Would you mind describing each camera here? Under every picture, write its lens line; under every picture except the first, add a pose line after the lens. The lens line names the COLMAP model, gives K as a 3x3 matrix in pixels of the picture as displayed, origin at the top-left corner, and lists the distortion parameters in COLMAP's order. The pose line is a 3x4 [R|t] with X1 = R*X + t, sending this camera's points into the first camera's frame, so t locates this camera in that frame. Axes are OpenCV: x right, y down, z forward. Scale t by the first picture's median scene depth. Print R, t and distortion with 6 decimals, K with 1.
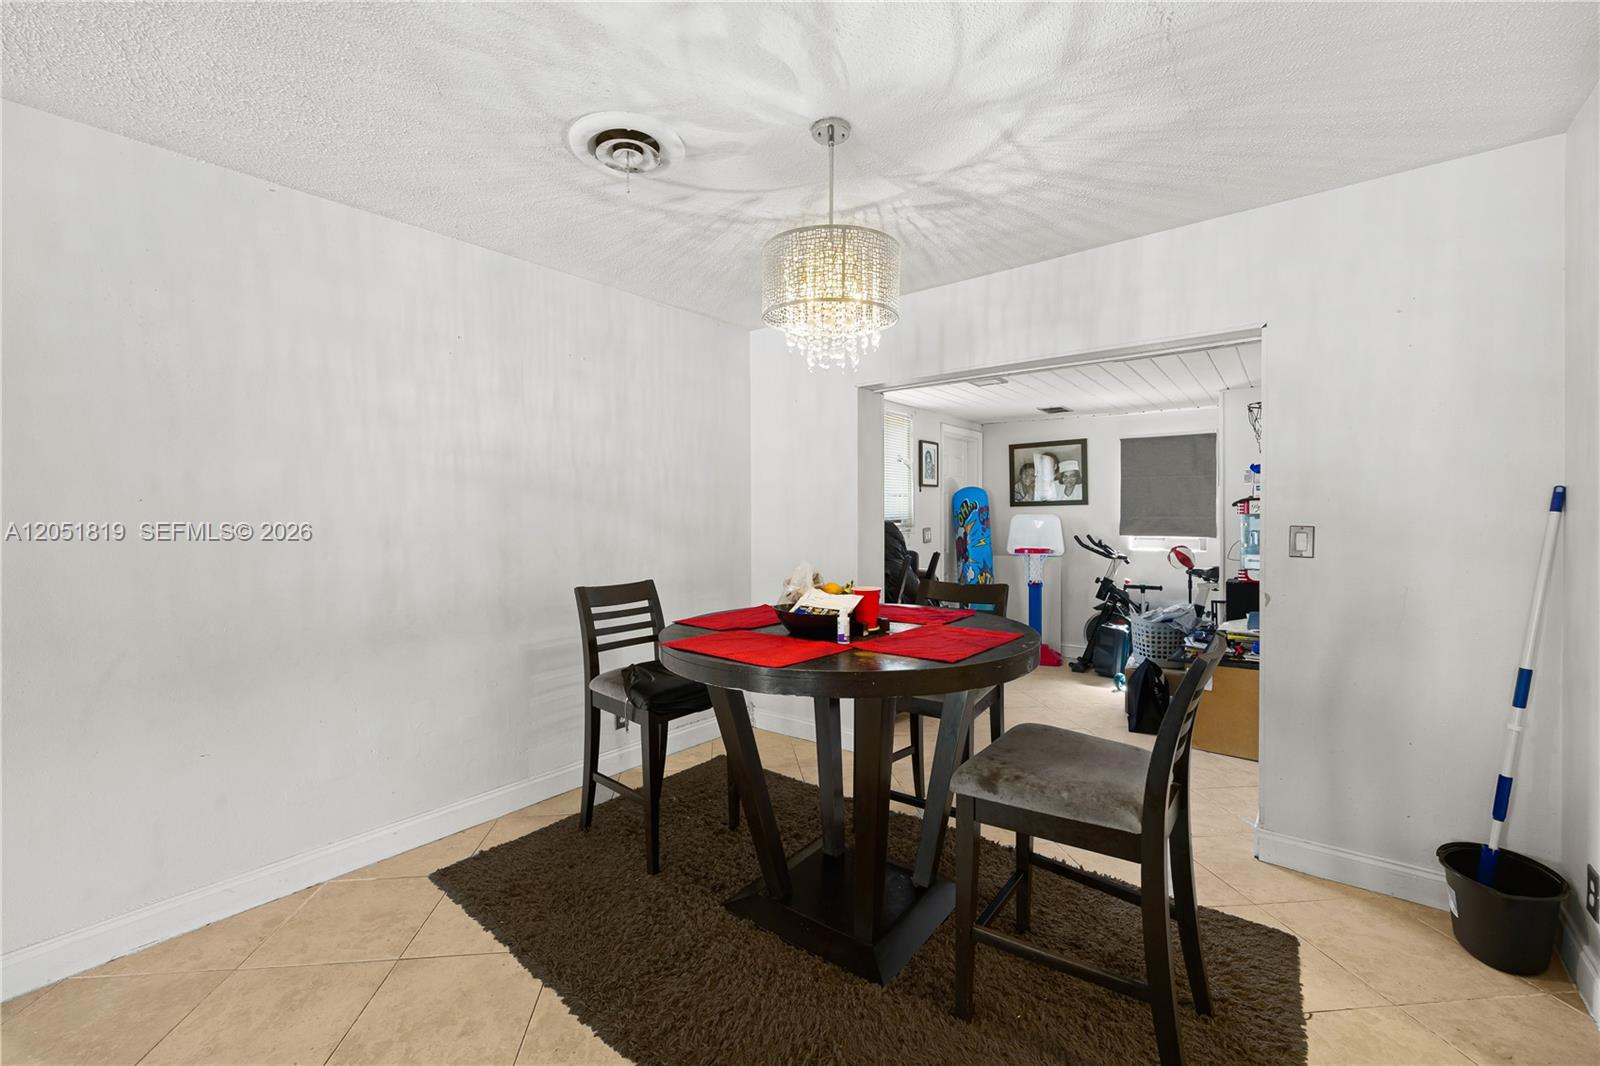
lens RADIAL K [[656.0, 0, 778.4], [0, 656.0, 517.7], [0, 0, 1]] dist [-0.007661, 0.002150]
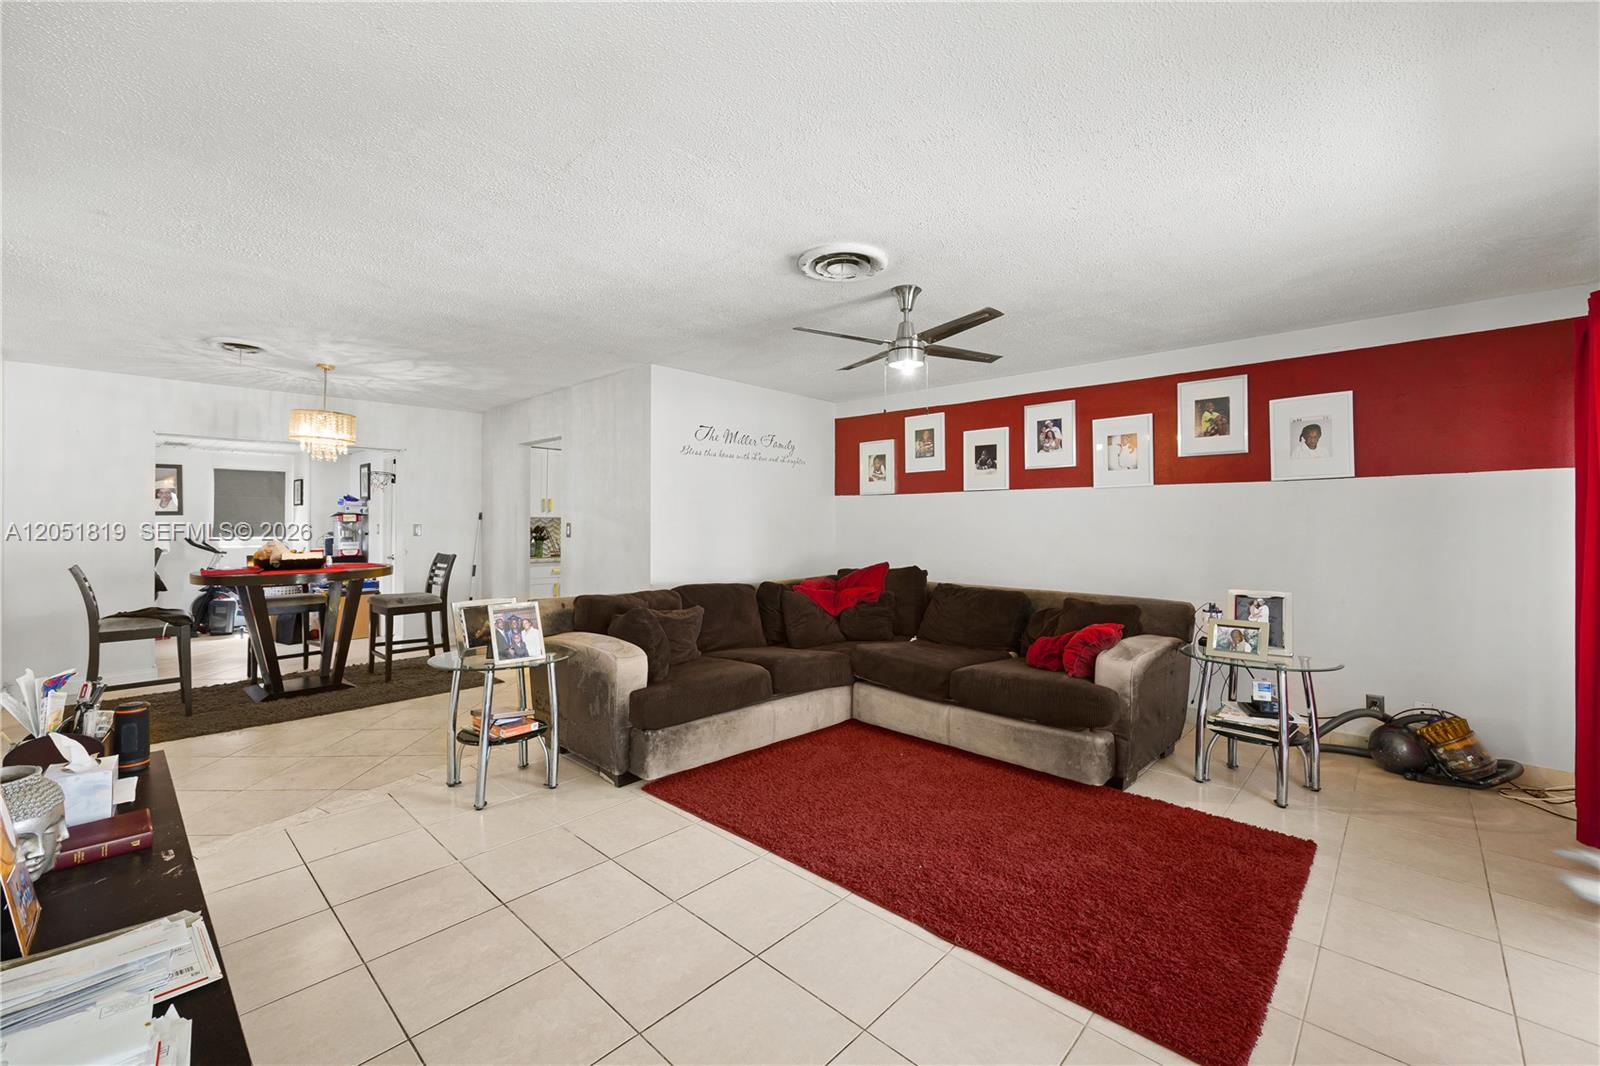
lens RADIAL K [[656.0, 0, 800.4], [0, 656.0, 525.0], [0, 0, 1]] dist [-0.007661, 0.002150]
pose [[0.061868, -0.001017, 0.998084, -0.852700], [0.010640, 0.999943, 0.000359, 0.014307], [-0.998028, 0.010598, 0.061875, -0.363473]]
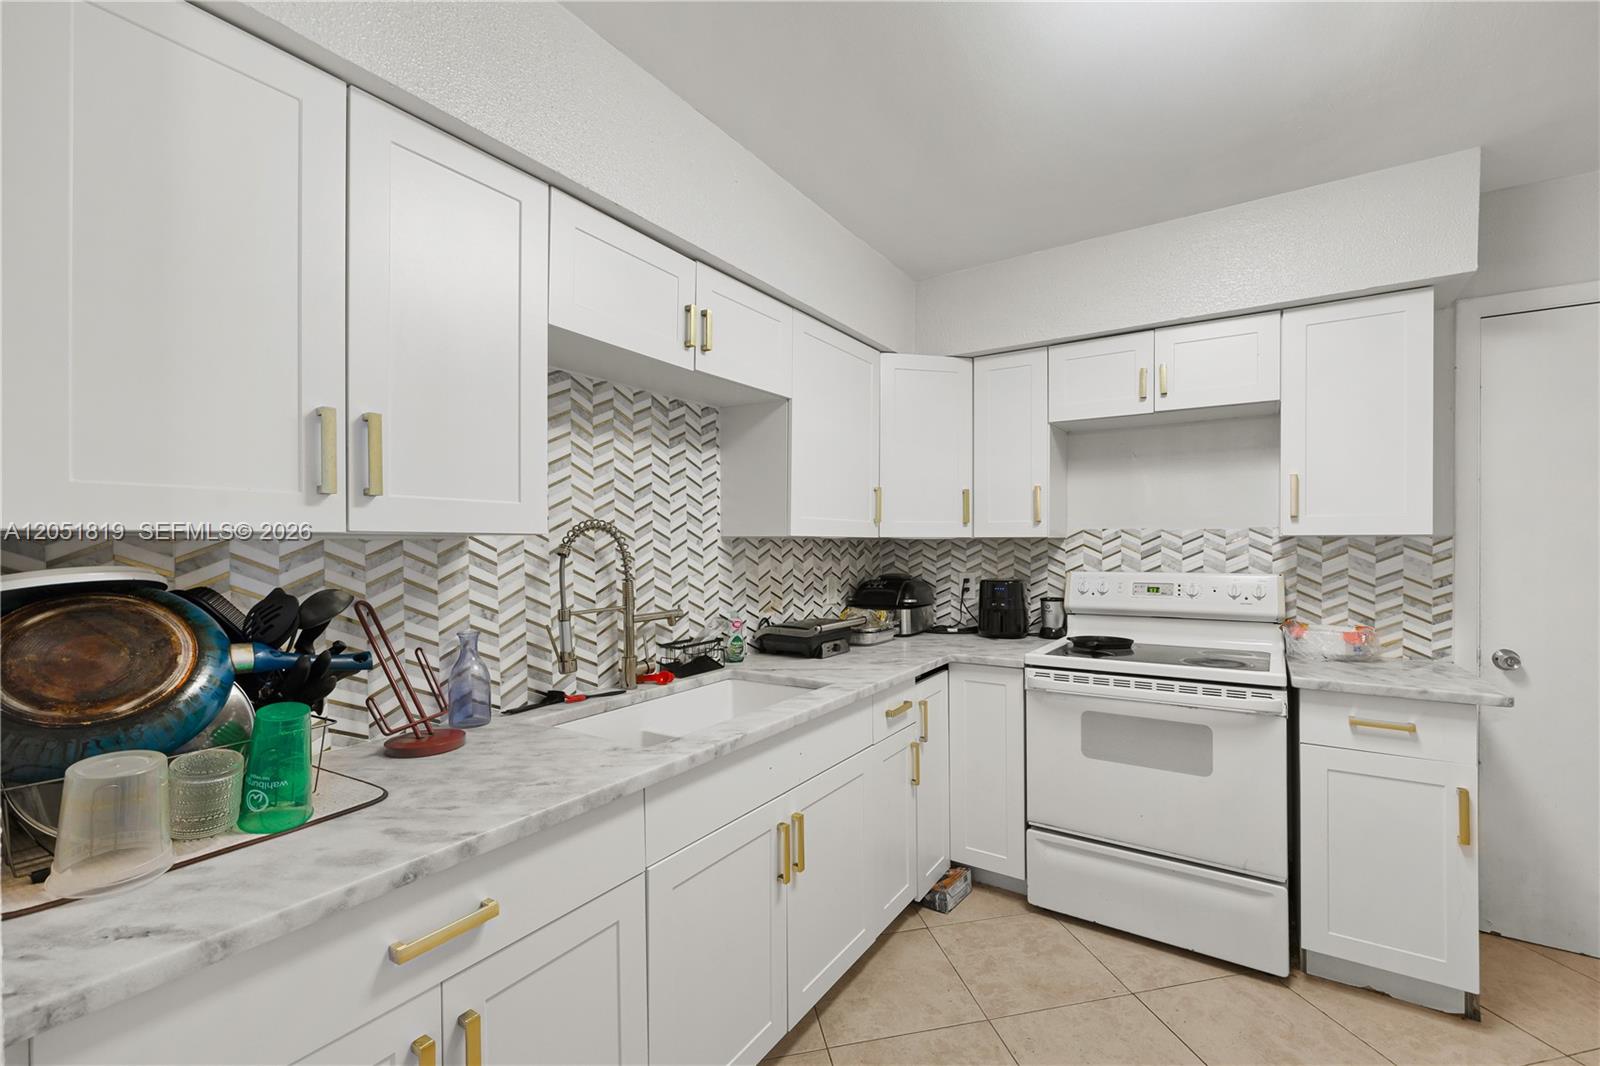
lens RADIAL K [[670.2, 0, 830.5], [0, 670.2, 544.4], [0, 0, 1]] dist [-0.001649, -0.000444]
pose [[-0.133420, -0.005917, 0.991042, 0.265399], [0.020314, 0.999756, 0.008703, -0.002146], [-0.990851, 0.021293, -0.133267, 0.132353]]
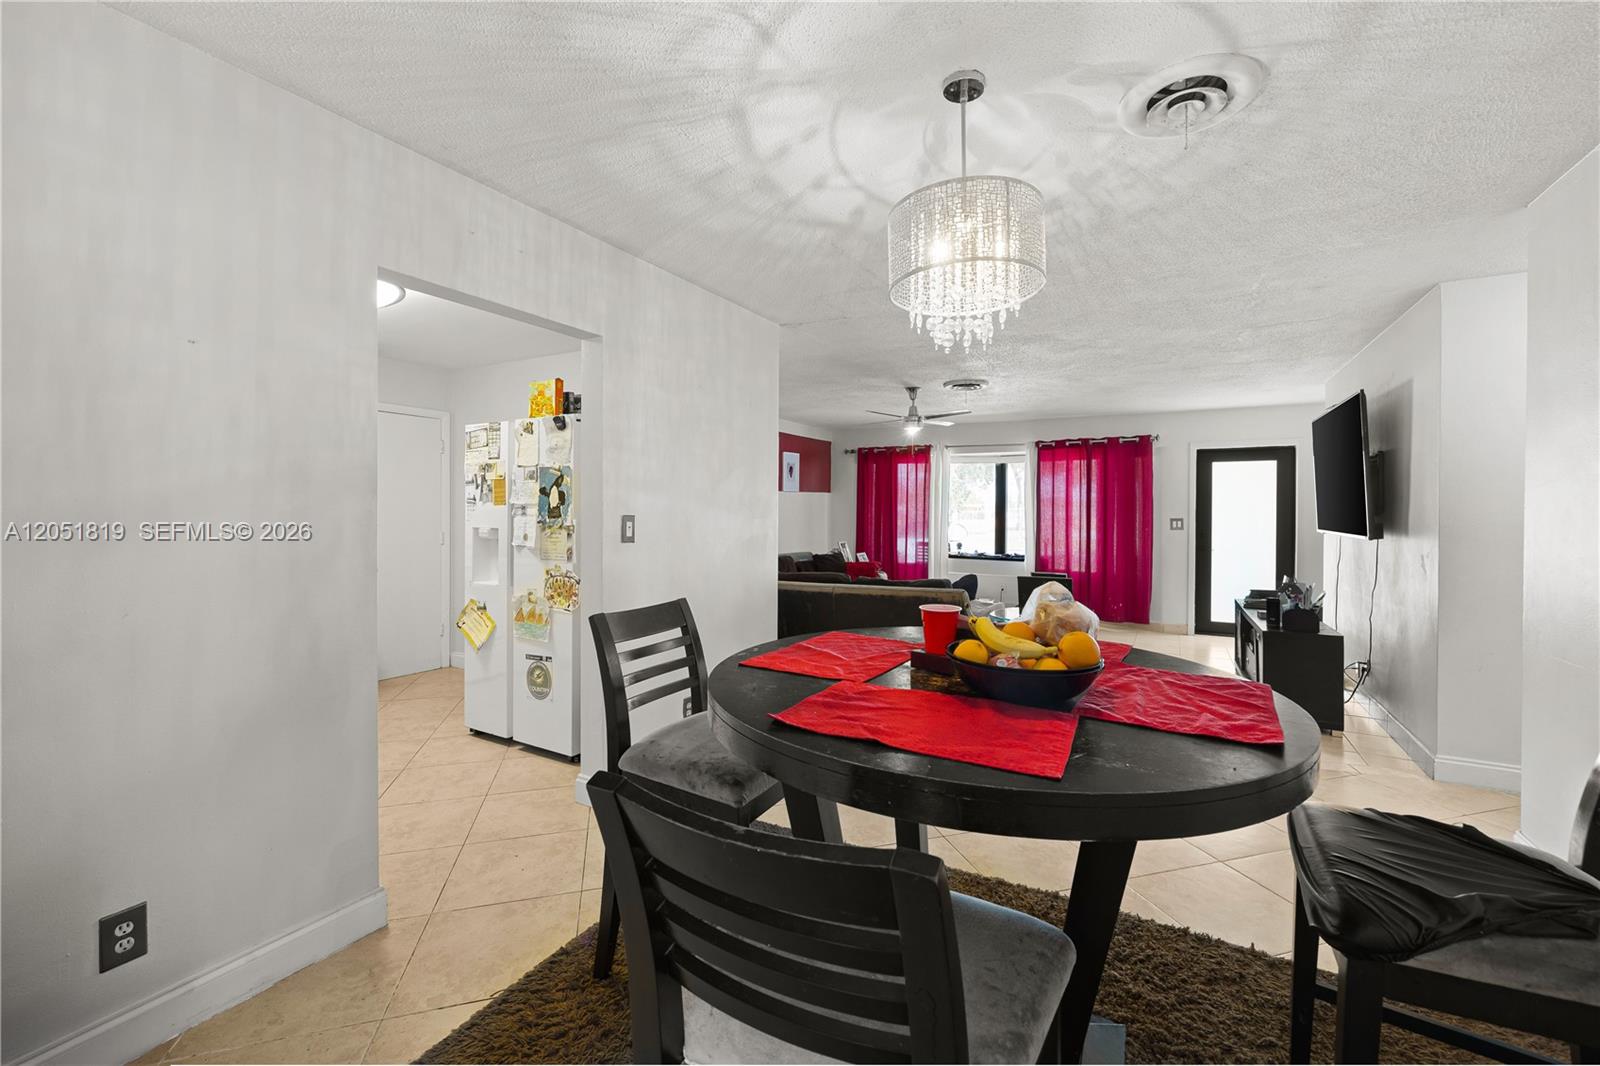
lens RADIAL K [[656.0, 0, 813.0], [0, 656.0, 511.4], [0, 0, 1]] dist [-0.007661, 0.002150]
pose [[-0.980578, -0.000633, -0.196130, 0.169177], [-0.003444, 0.999896, 0.013993, -0.003863], [0.196101, 0.014397, -0.980478, 0.676407]]
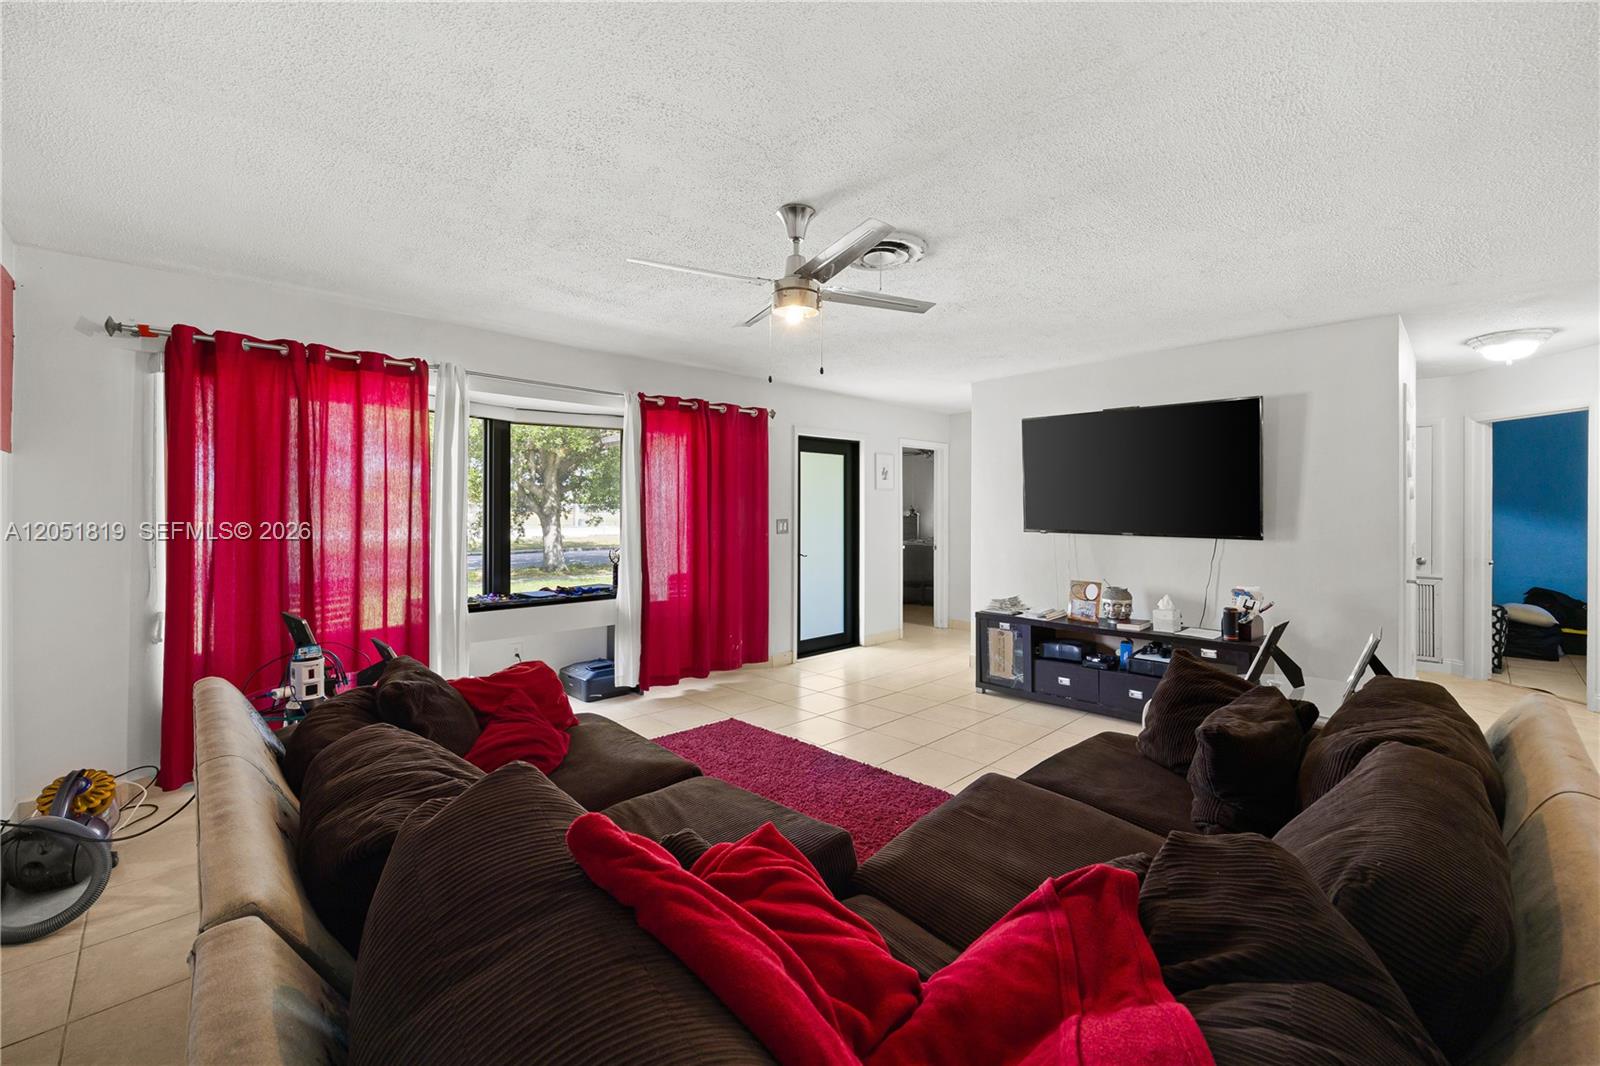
lens RADIAL K [[670.2, 0, 809.5], [0, 670.2, 511.4], [0, 0, 1]] dist [-0.001649, -0.000444]
pose [[-0.090372, 0.012199, -0.995833, 0.249023], [-0.016897, 0.999762, 0.013781, -0.001560], [0.995765, 0.018072, -0.090145, -0.372807]]
